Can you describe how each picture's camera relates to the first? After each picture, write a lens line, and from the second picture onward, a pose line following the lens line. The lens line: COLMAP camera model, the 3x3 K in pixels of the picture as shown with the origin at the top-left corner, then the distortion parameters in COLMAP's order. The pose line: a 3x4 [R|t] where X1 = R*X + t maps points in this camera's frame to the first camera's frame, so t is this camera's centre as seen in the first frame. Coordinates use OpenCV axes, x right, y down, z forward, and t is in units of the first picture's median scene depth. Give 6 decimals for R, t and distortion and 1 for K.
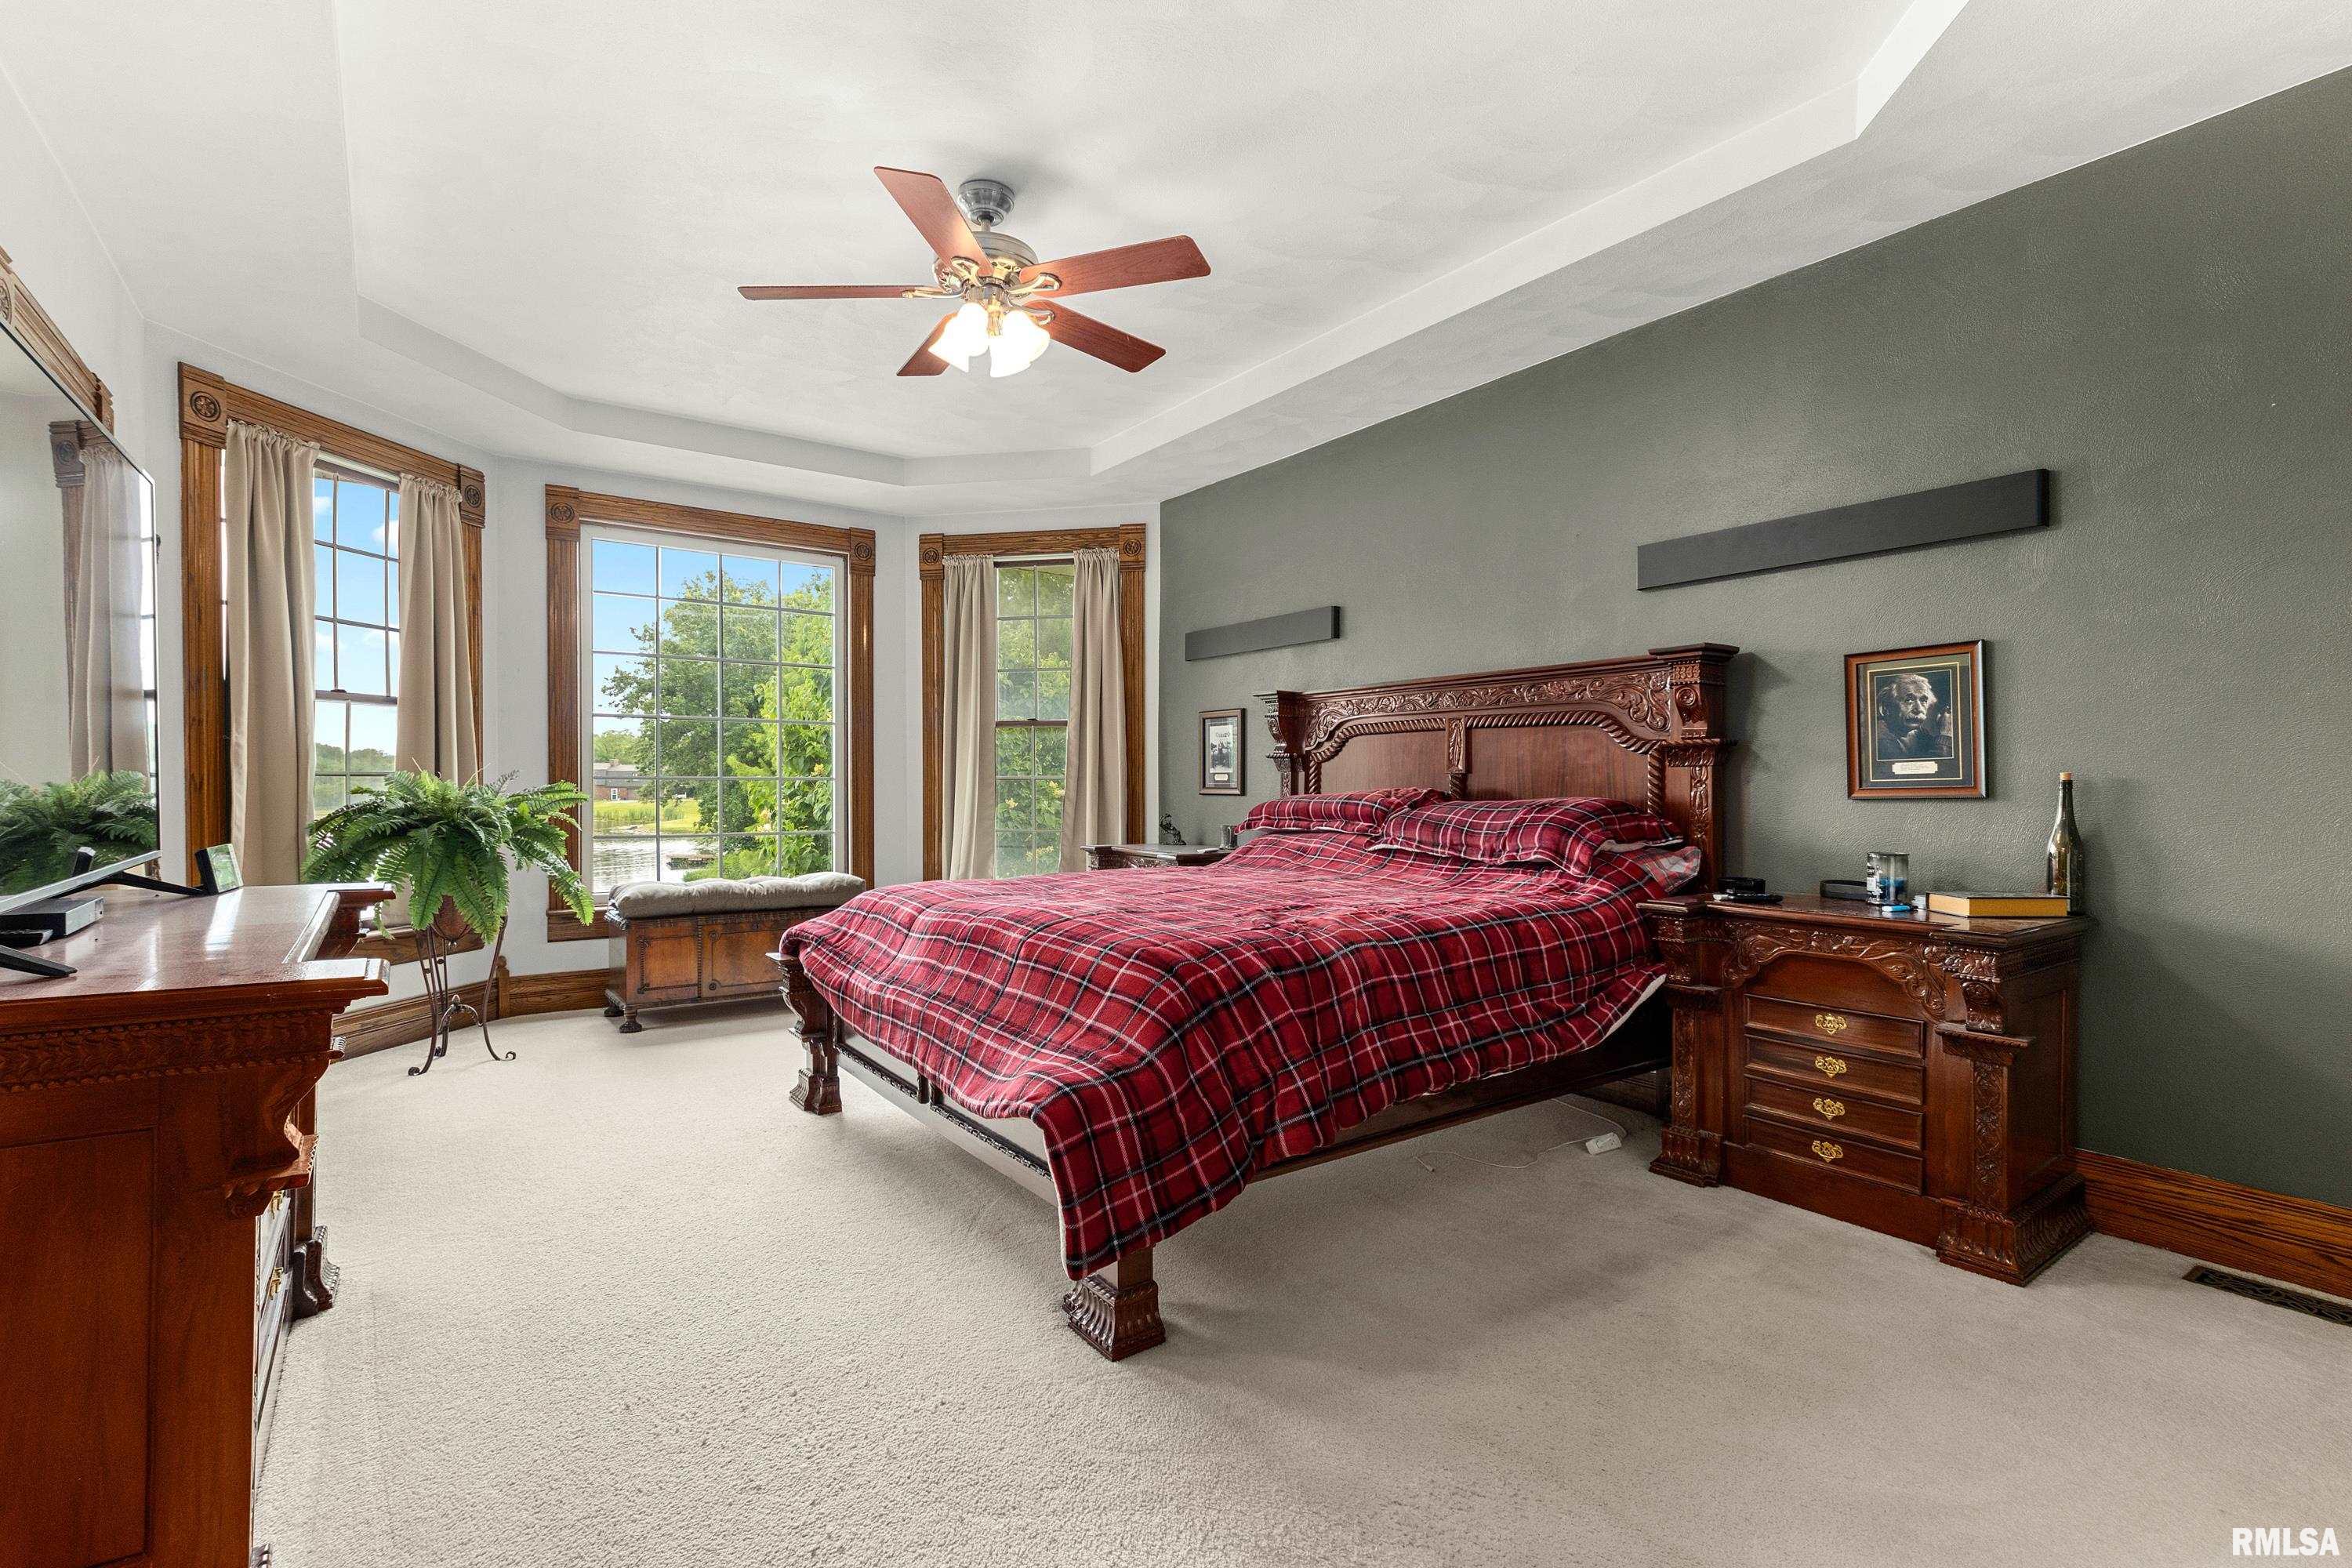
lens RADIAL K [[1114.0, 0, 1154.5], [0, 1114.0, 780.8], [0, 0, 1]] dist [0.001234, -0.002314]
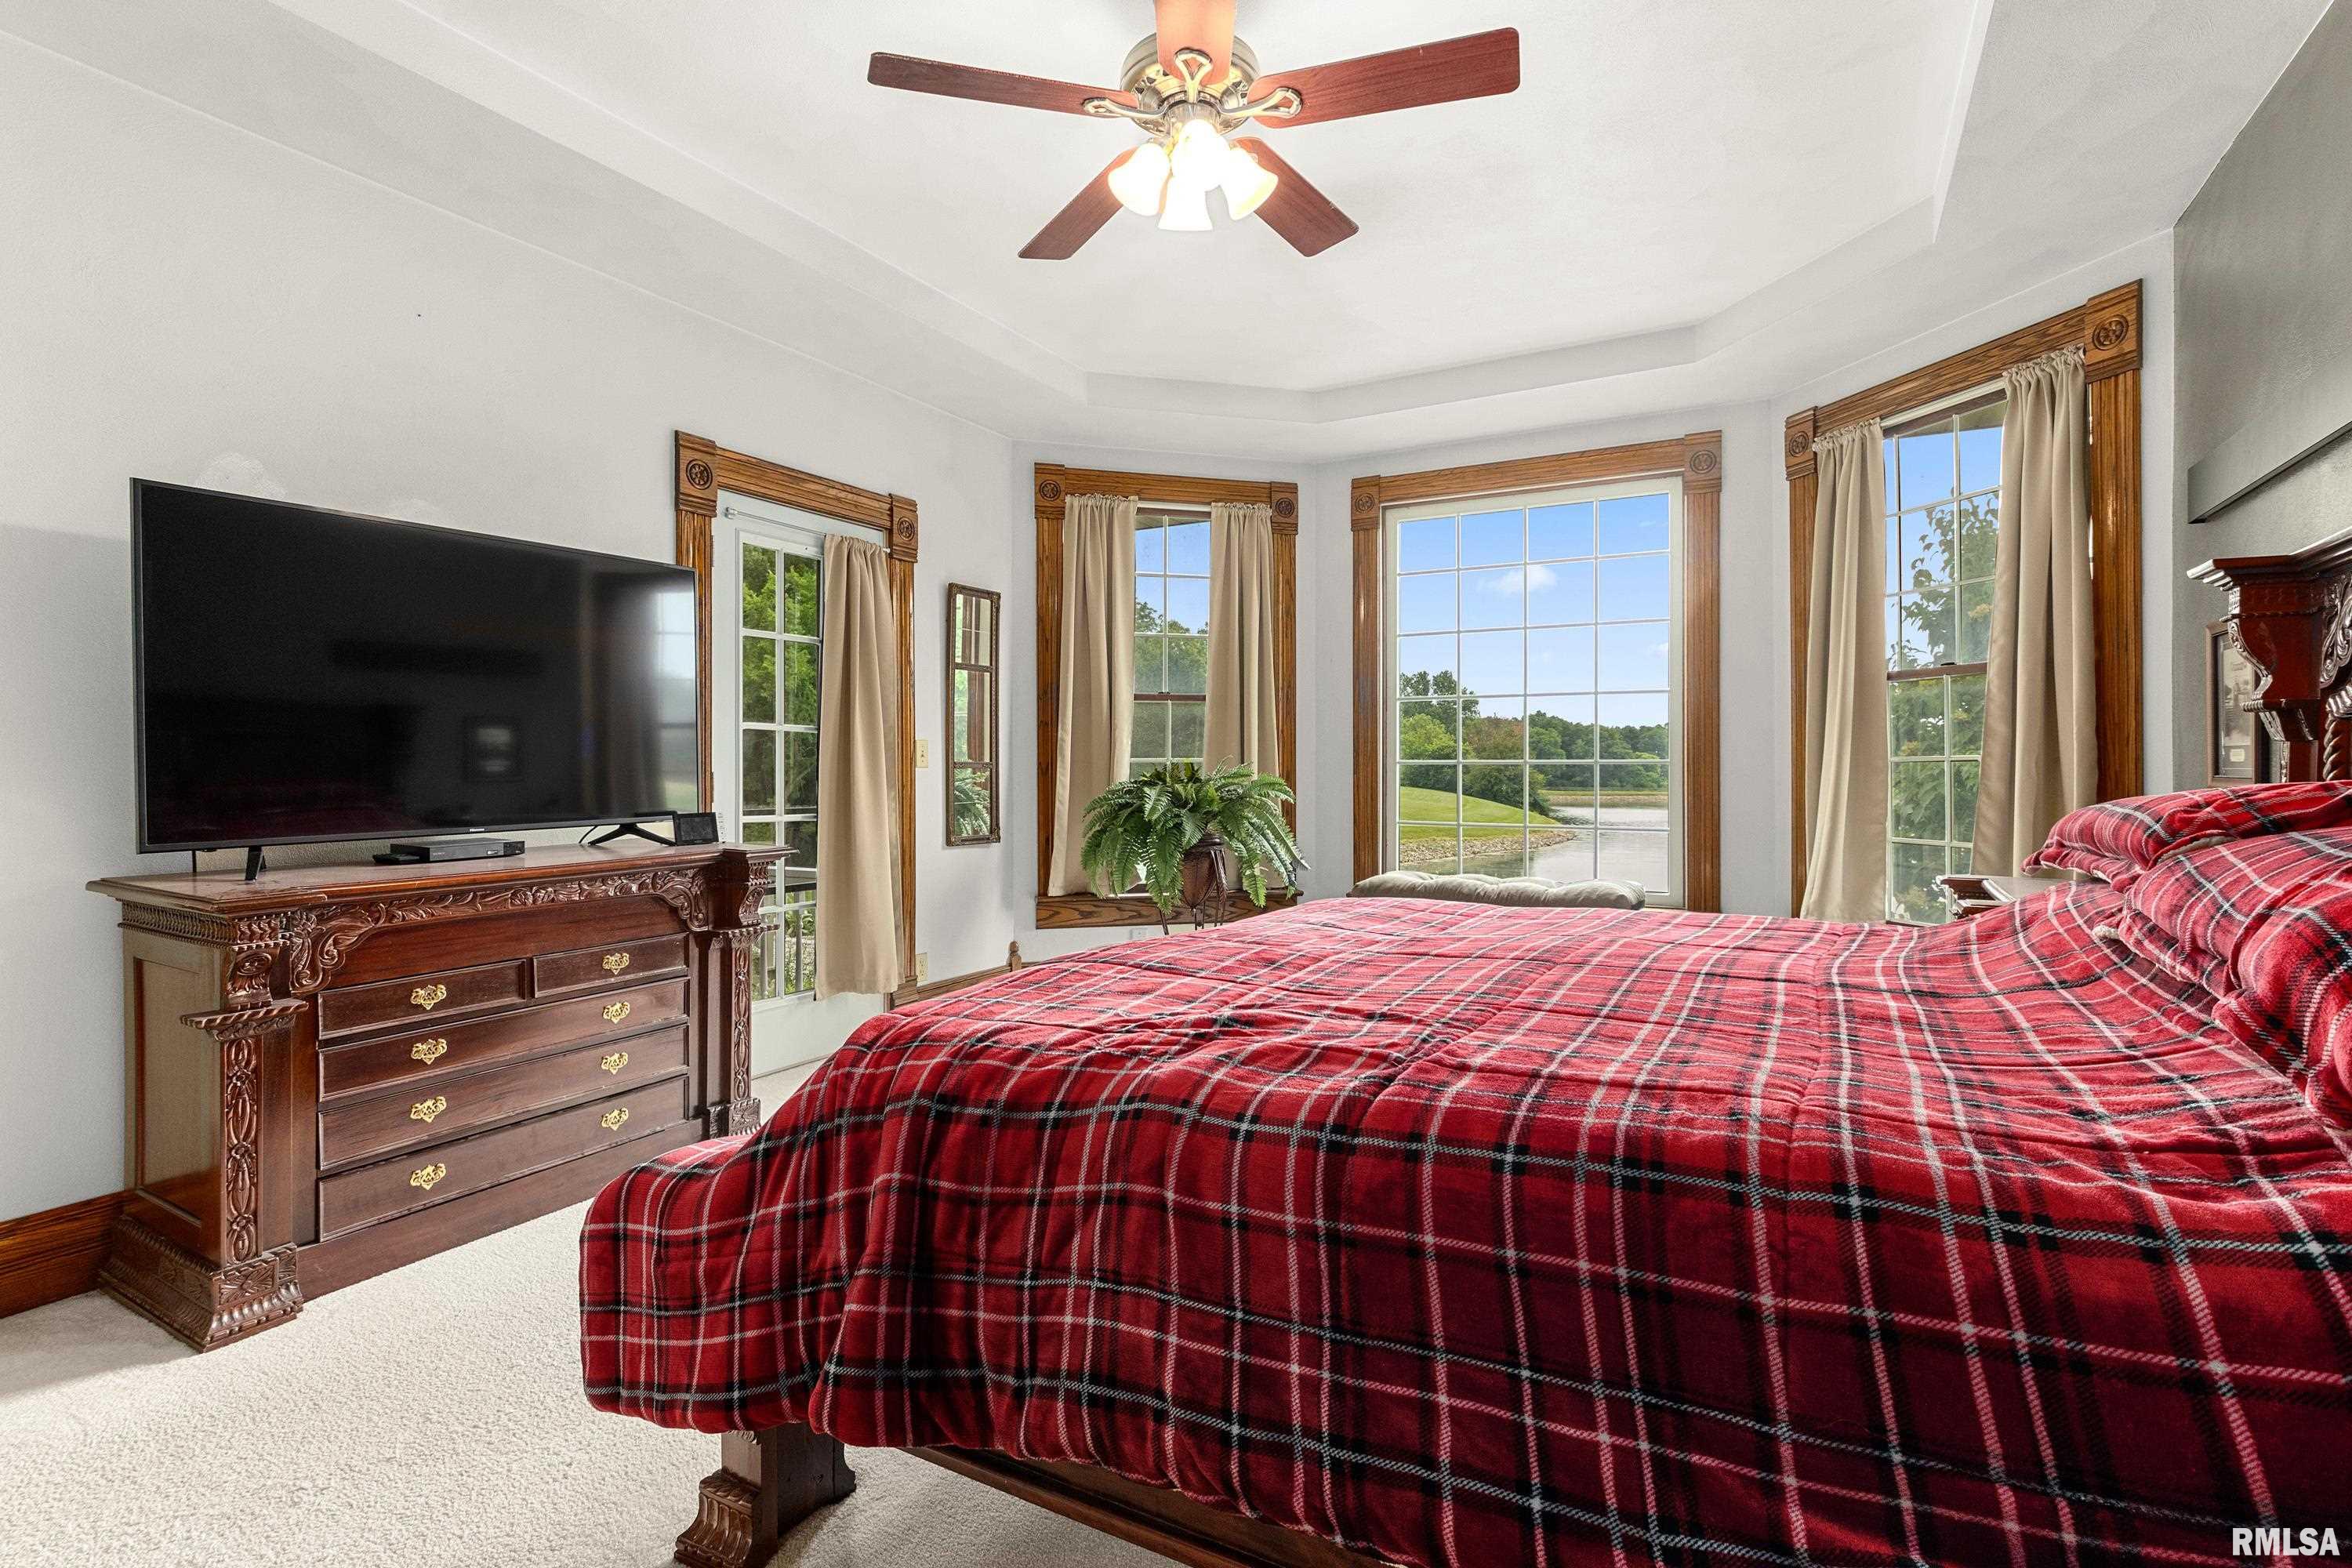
lens RADIAL K [[1114.0, 0, 1154.5], [0, 1114.0, 780.8], [0, 0, 1]] dist [0.001234, -0.002314]
pose [[0.425726, 0.008785, -0.904809, 0.305464], [0.005758, 0.999906, 0.012418, -0.001164], [0.904834, -0.010496, 0.425636, 0.388847]]
